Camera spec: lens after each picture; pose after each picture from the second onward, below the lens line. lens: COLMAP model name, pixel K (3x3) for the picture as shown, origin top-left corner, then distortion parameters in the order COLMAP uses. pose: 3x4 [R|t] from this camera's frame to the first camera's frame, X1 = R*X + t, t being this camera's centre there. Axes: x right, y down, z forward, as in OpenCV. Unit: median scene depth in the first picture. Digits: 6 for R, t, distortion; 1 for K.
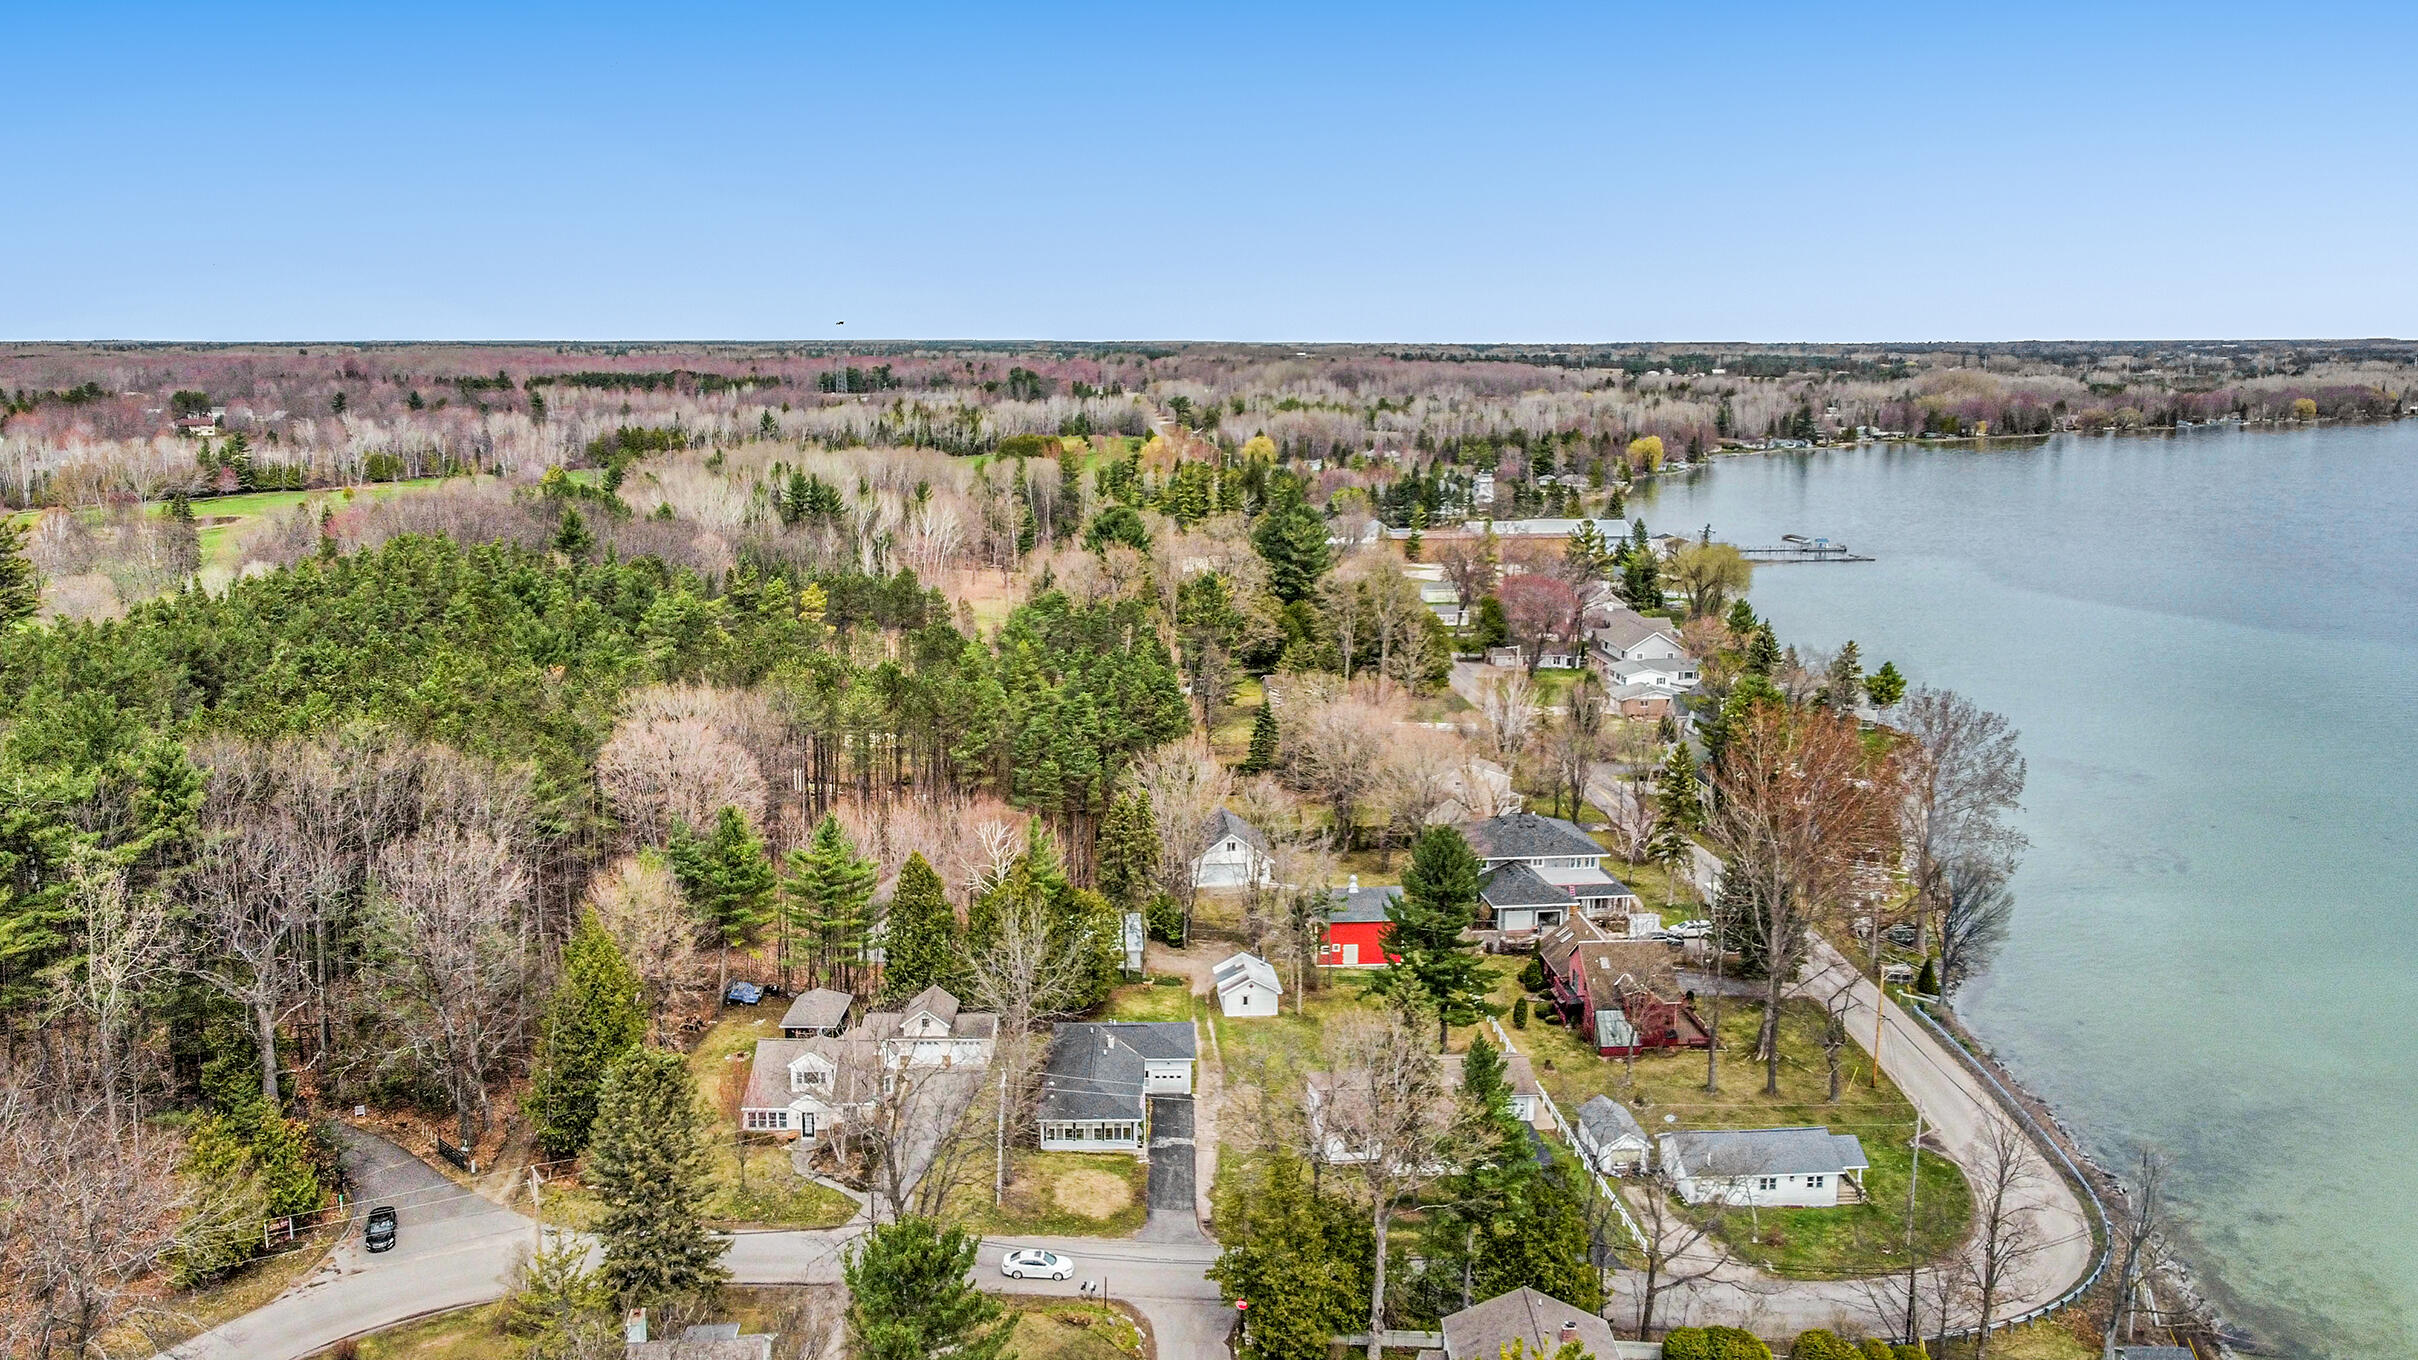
lens RADIAL K [[1911.1, 0, 1209.0], [0, 1911.1, 680.0], [0, 0, 1]] dist [-0.008540, -0.006158]
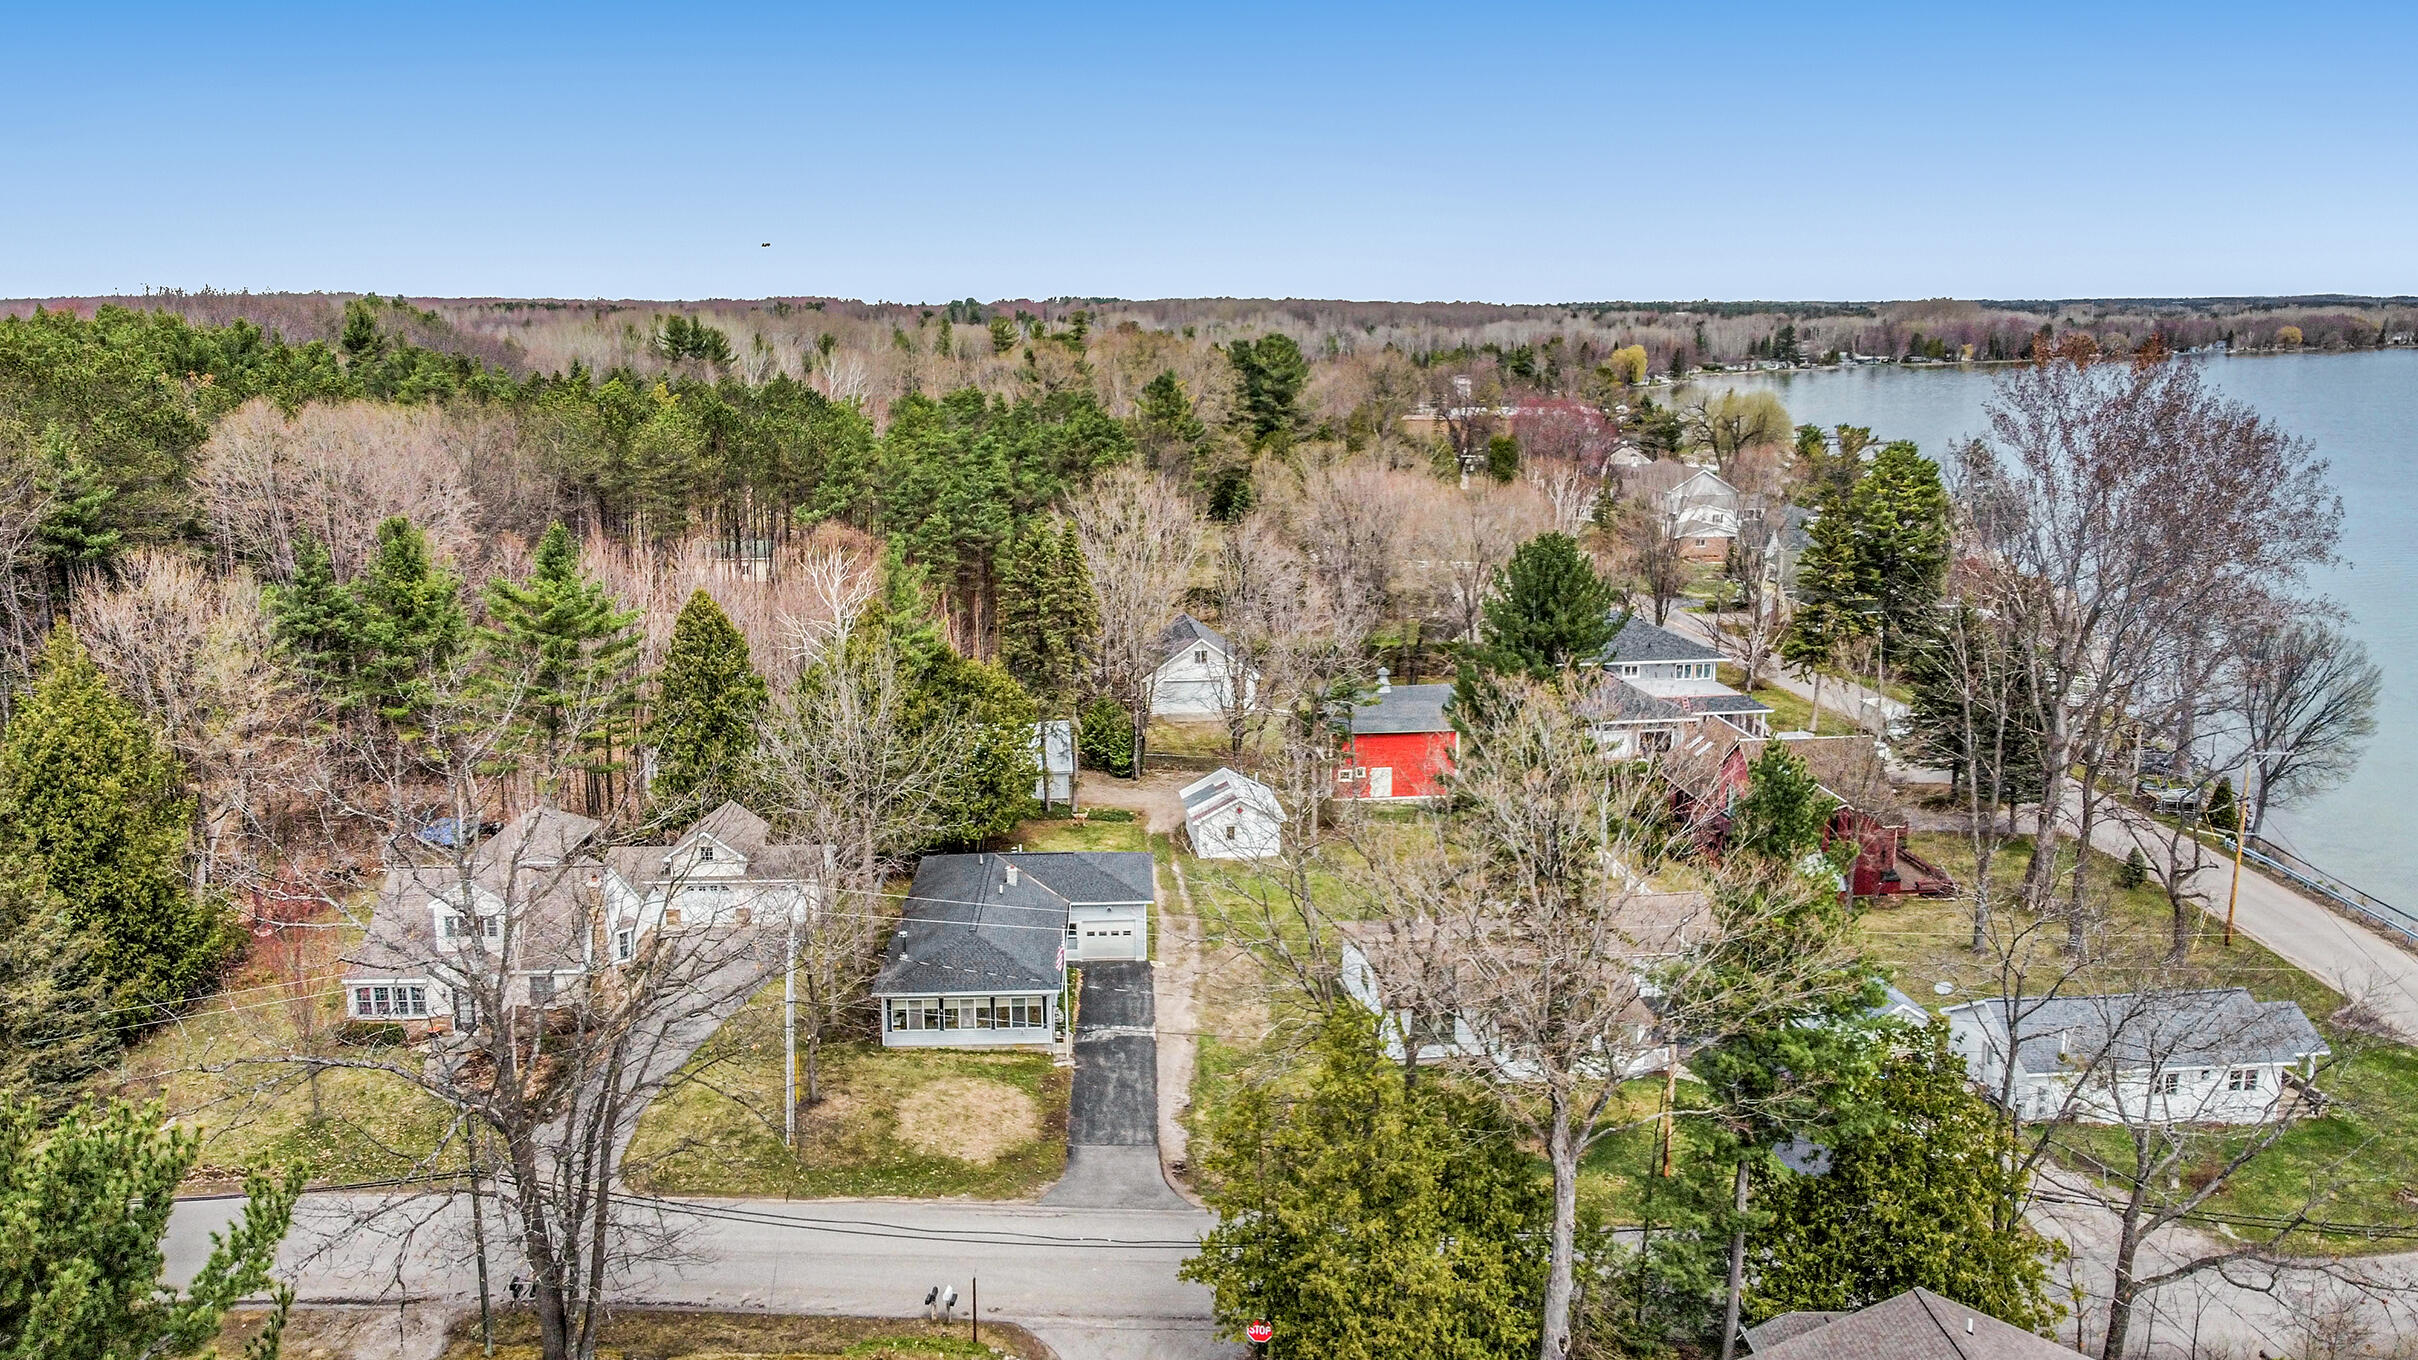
lens RADIAL K [[1911.1, 0, 1209.0], [0, 1911.1, 680.0], [0, 0, 1]] dist [-0.008540, -0.006158]
pose [[0.999654, -0.010536, 0.024122, -0.003459], [0.010191, 0.999845, 0.014354, 0.114050], [-0.024269, -0.014103, 0.999606, 0.380501]]
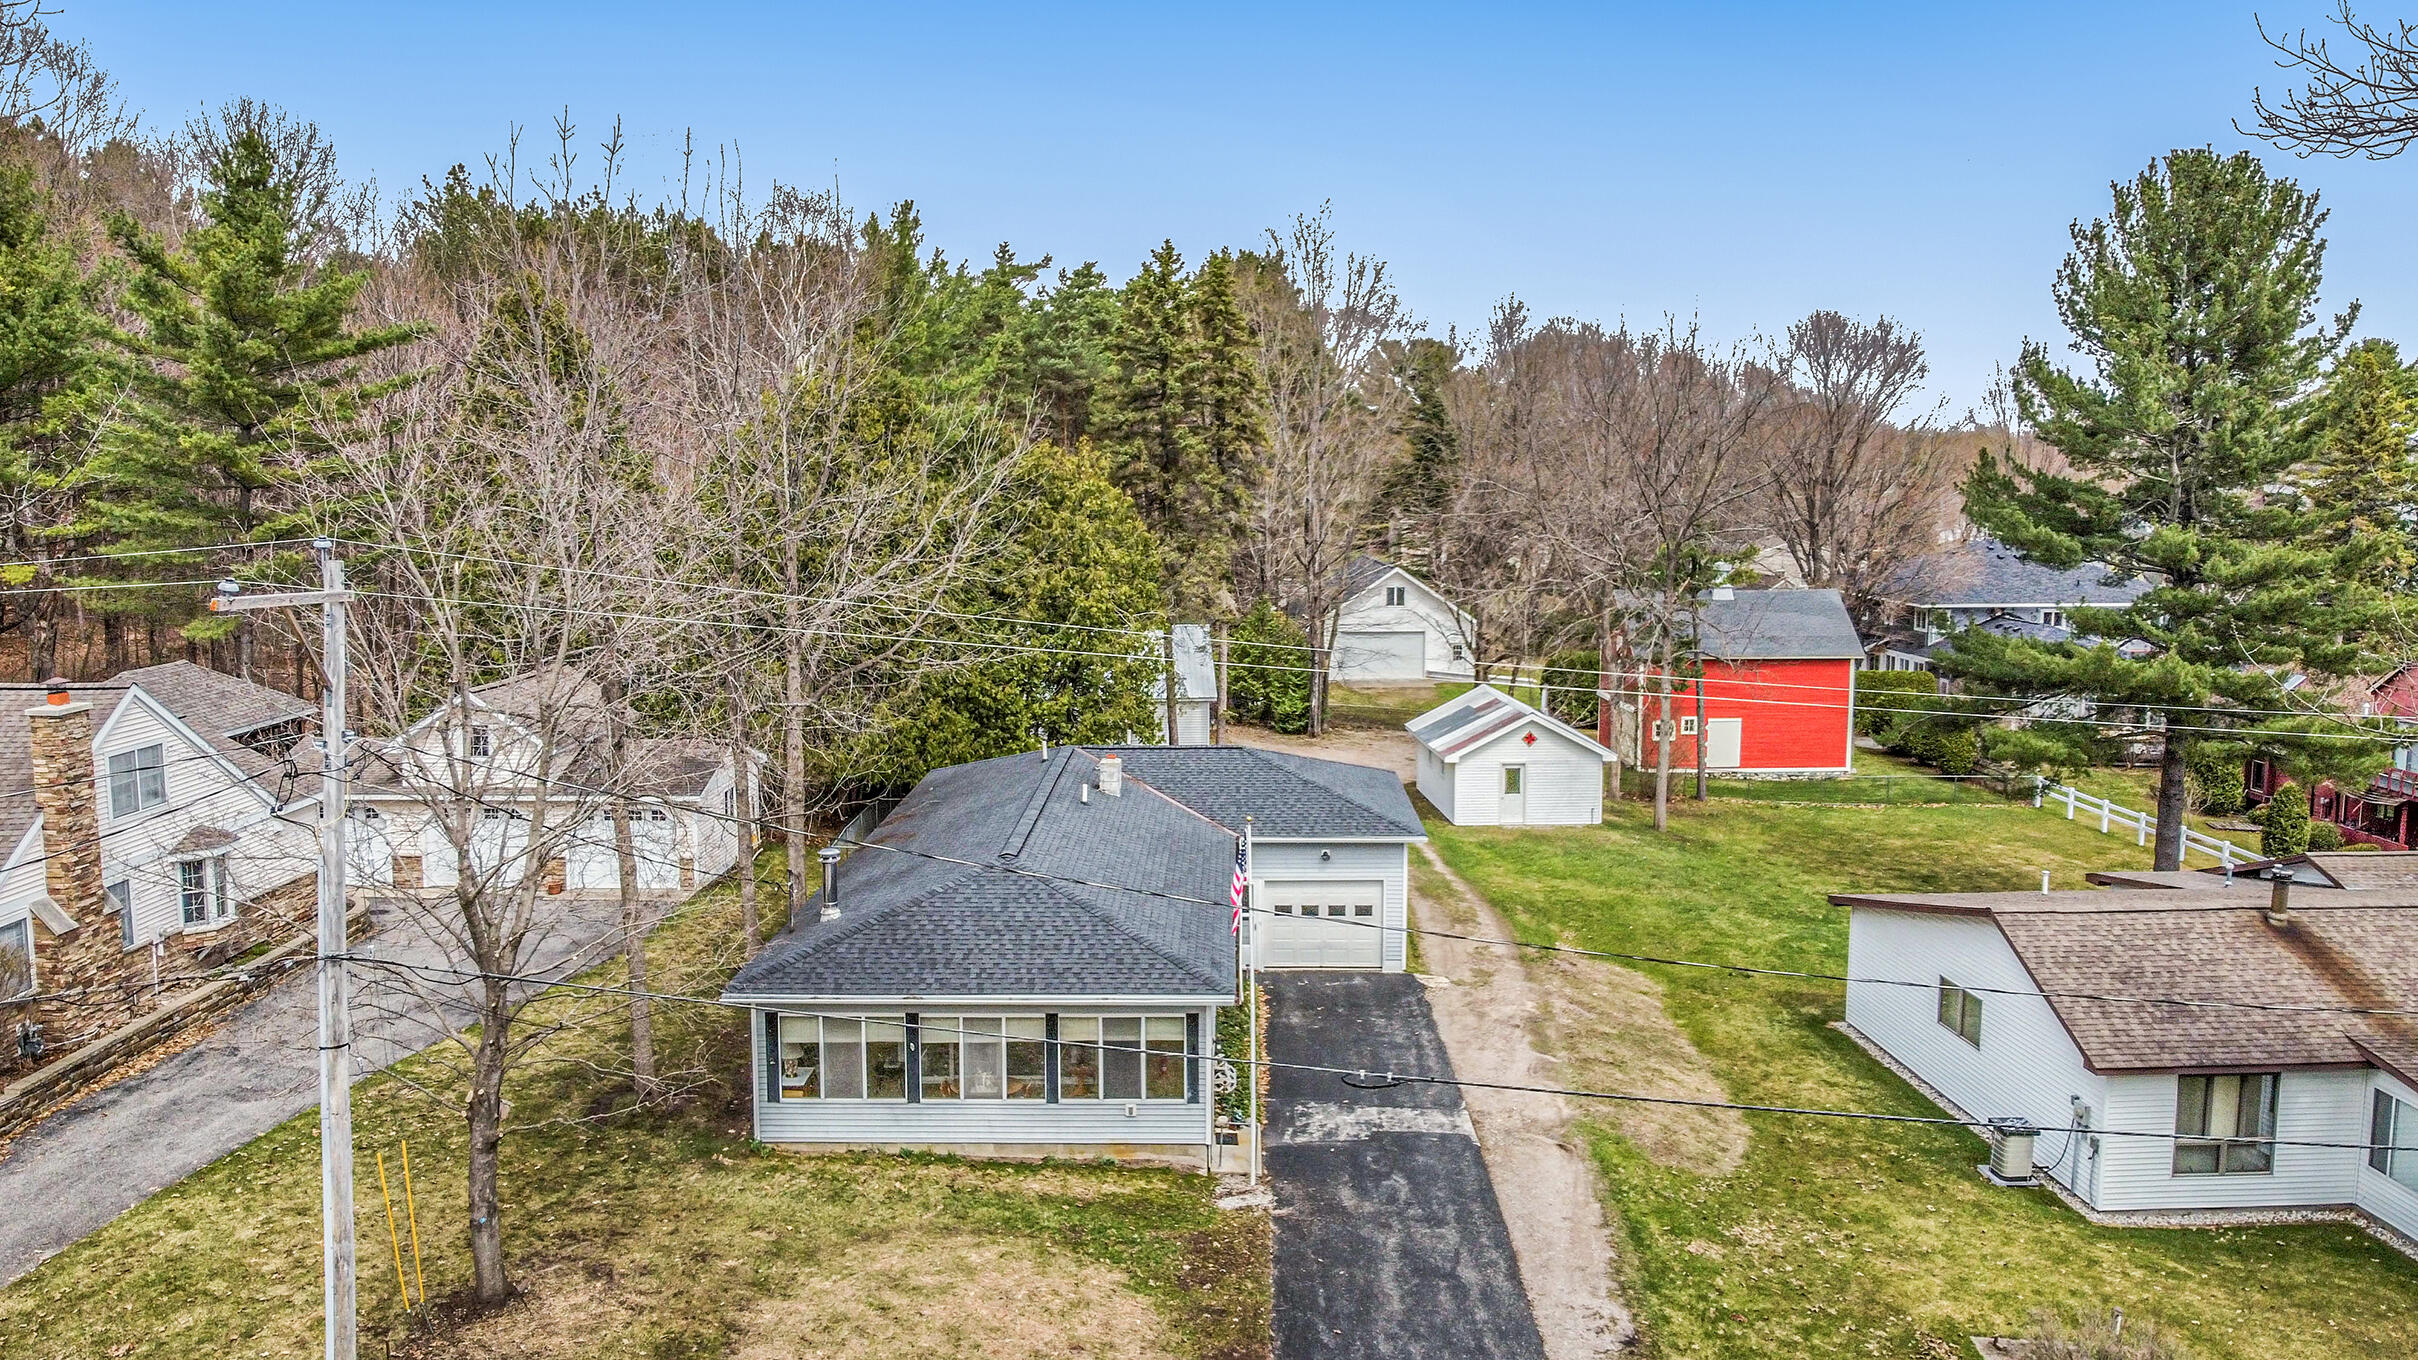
lens RADIAL K [[1911.1, 0, 1209.0], [0, 1911.1, 680.0], [0, 0, 1]] dist [-0.008540, -0.006158]
pose [[0.999575, 0.000153, -0.029135, -0.028153], [-0.001863, 0.998275, -0.058676, 0.181644], [0.029076, 0.058705, 0.997852, 0.692140]]
